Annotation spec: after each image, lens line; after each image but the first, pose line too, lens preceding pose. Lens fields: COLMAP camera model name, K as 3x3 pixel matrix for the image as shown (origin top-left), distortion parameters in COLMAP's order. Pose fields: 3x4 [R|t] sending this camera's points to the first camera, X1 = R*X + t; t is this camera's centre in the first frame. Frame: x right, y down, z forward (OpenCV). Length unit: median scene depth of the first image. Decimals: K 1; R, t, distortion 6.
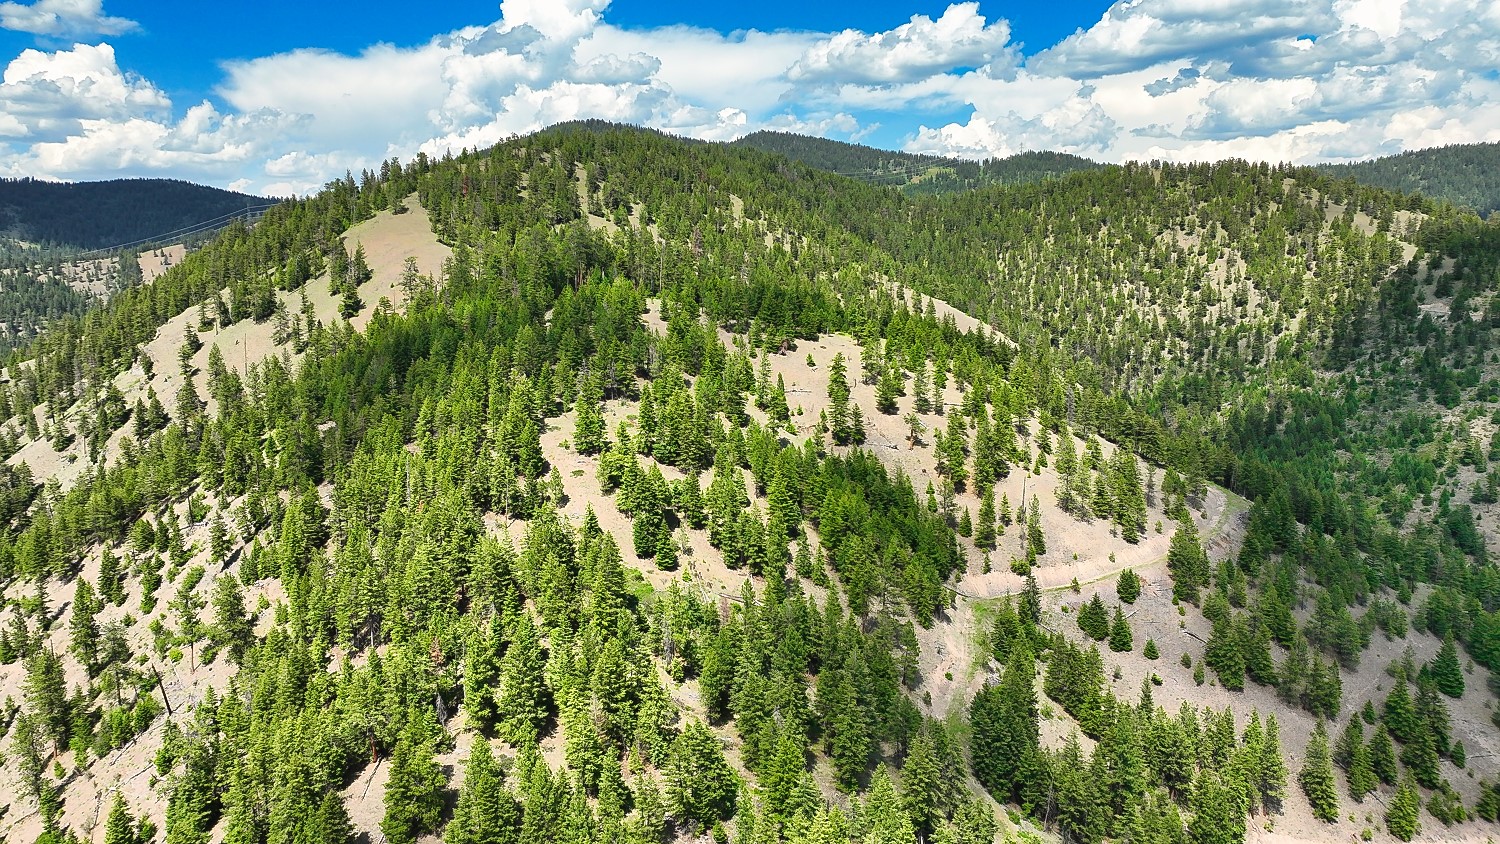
lens RADIAL K [[1059.7, 0, 755.3], [0, 1059.7, 430.1], [0, 0, 1]] dist [0.000327, 0.018749]
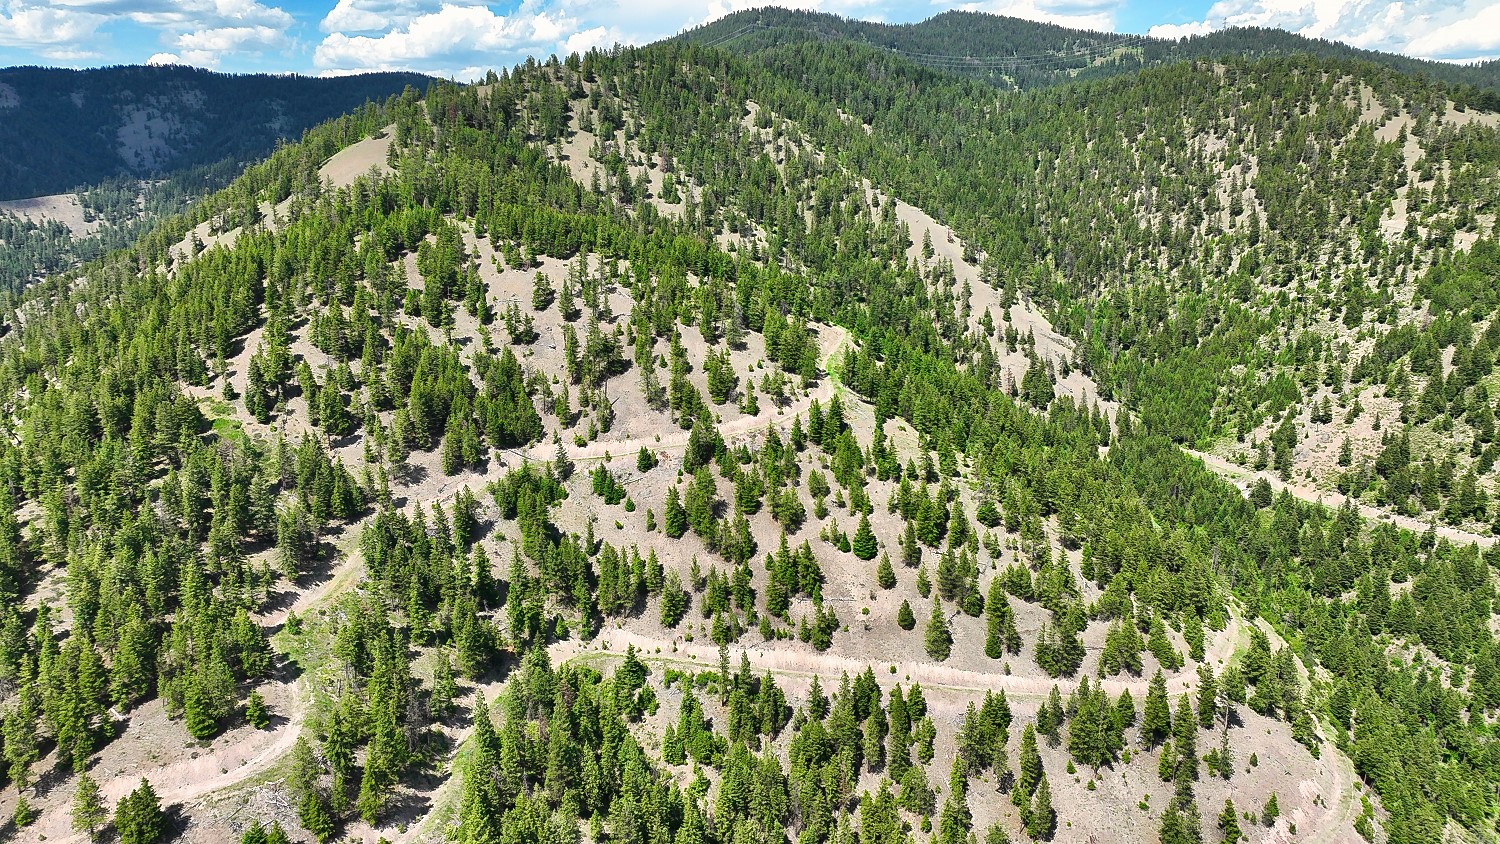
lens RADIAL K [[1059.7, 0, 761.3], [0, 1059.7, 440.1], [0, 0, 1]] dist [0.000327, 0.018749]
pose [[0.974287, 0.058690, -0.217533, 0.256768], [-0.032711, 0.992094, 0.121161, -0.014352], [0.222925, -0.110930, 0.968504, -0.085556]]
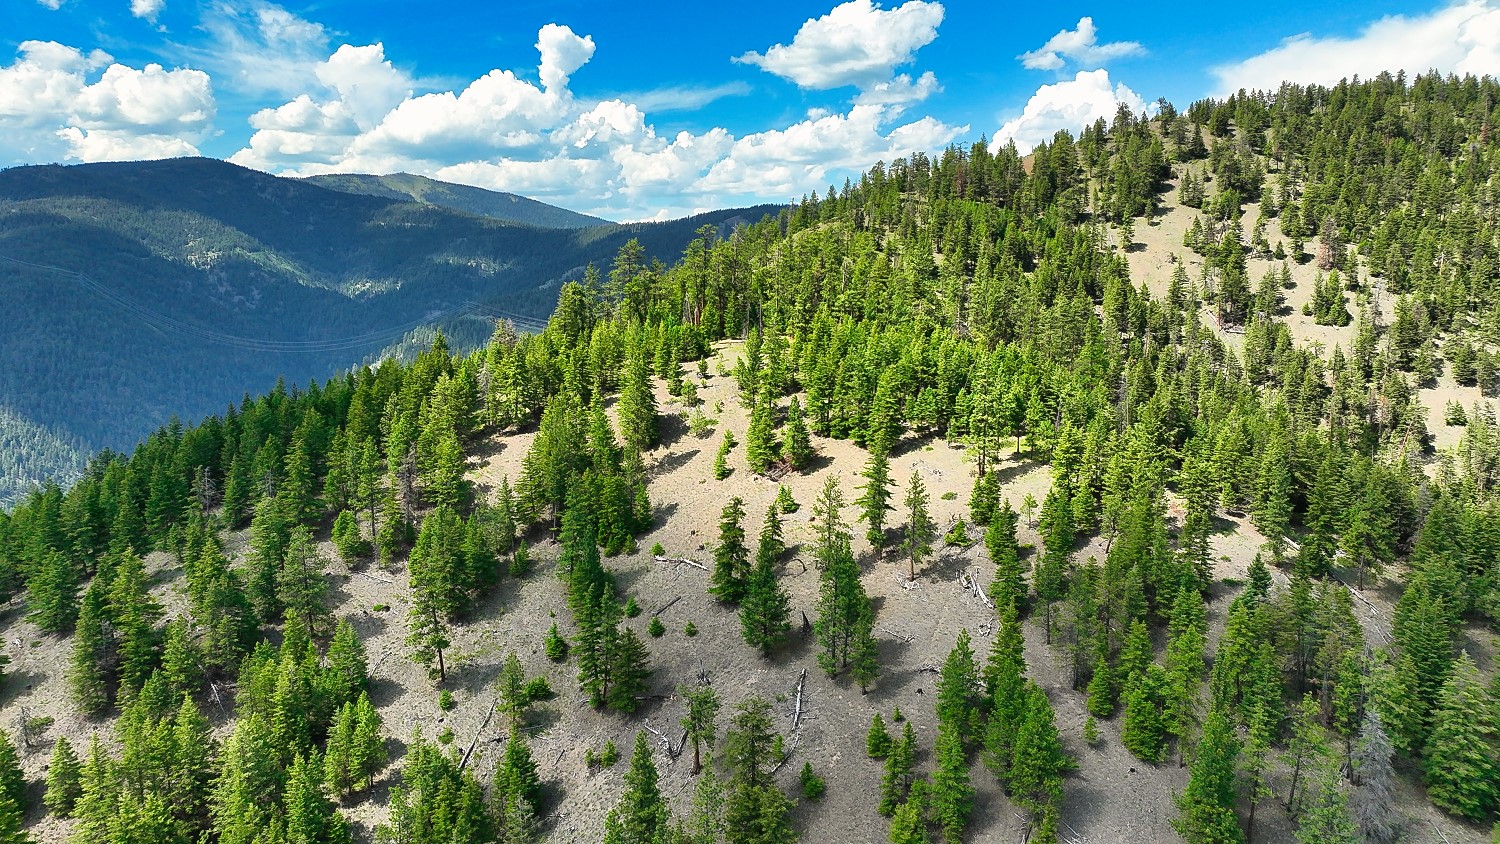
lens RADIAL K [[1059.7, 0, 747.4], [0, 1059.7, 421.0], [0, 0, 1]] dist [0.000327, 0.018749]
pose [[0.644530, 0.092840, -0.758921, 0.172634], [-0.099805, 0.994323, 0.036875, -0.050737], [0.758037, 0.051977, 0.650137, 0.285022]]
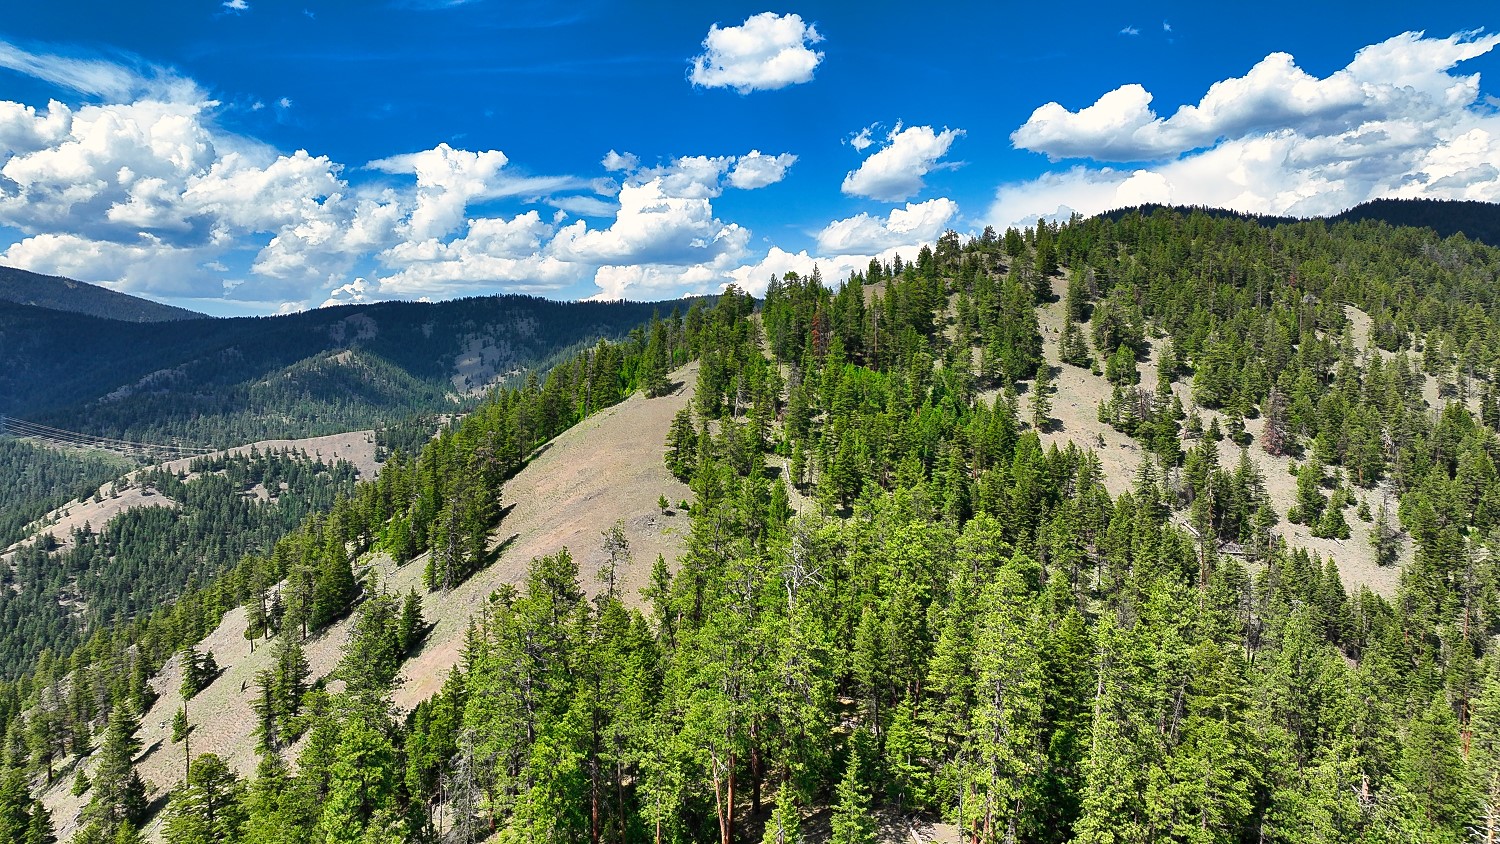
lens RADIAL K [[1059.7, 0, 753.2], [0, 1059.7, 425.8], [0, 0, 1]] dist [0.000327, 0.018749]
pose [[0.870424, 0.016102, -0.492040, -0.019902], [-0.060530, 0.995382, -0.074505, -0.101770], [0.488568, 0.094634, 0.867379, 0.374804]]
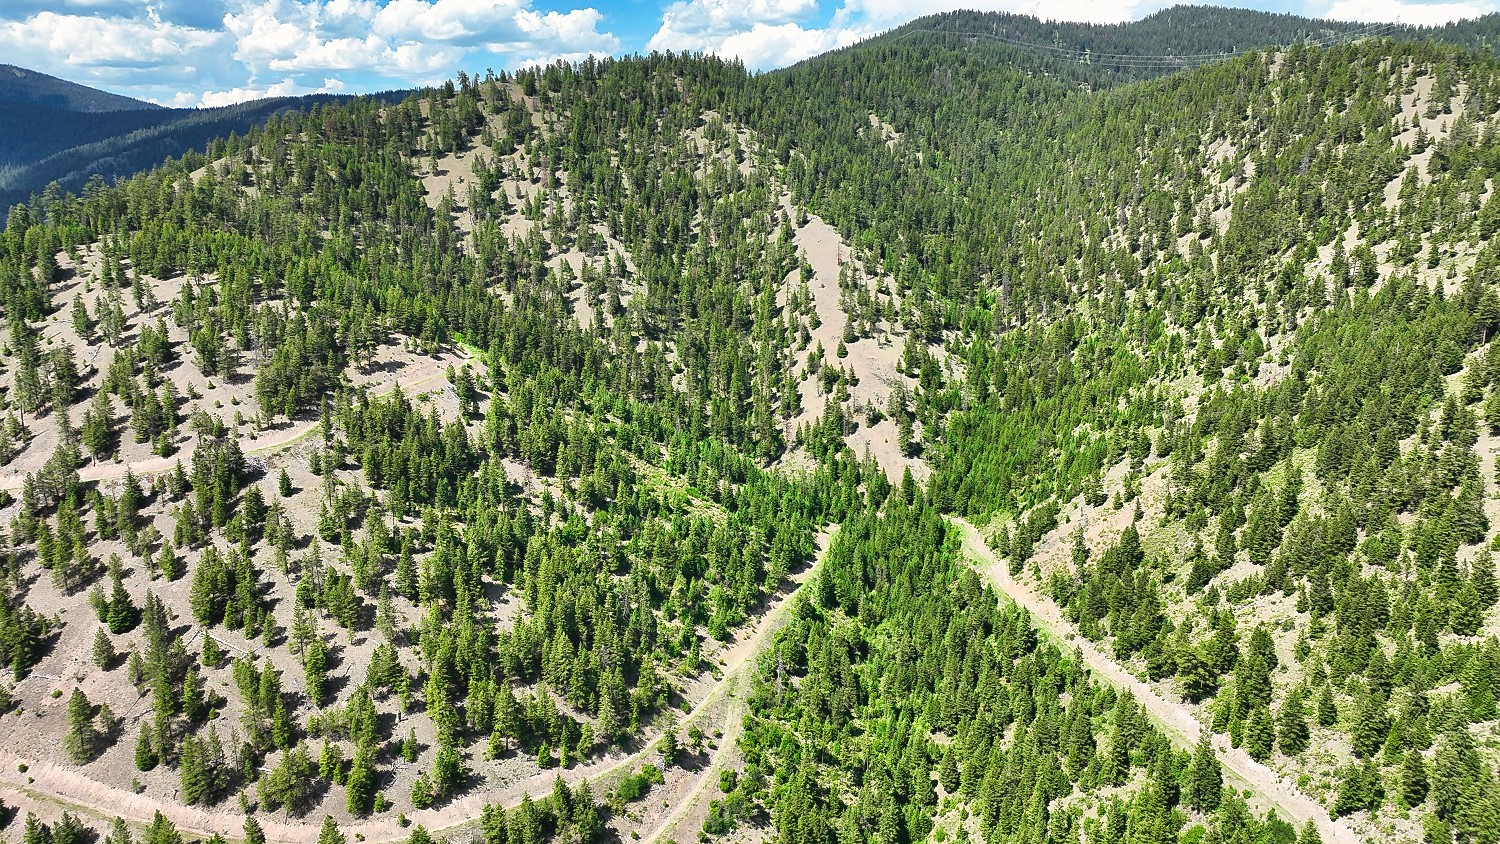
lens RADIAL K [[1059.7, 0, 757.6], [0, 1059.7, 427.7], [0, 0, 1]] dist [0.000327, 0.018749]
pose [[0.875938, 0.110168, -0.469675, 0.563016], [-0.063235, 0.991396, 0.114612, -0.045035], [0.478261, -0.070693, 0.875368, 0.110308]]
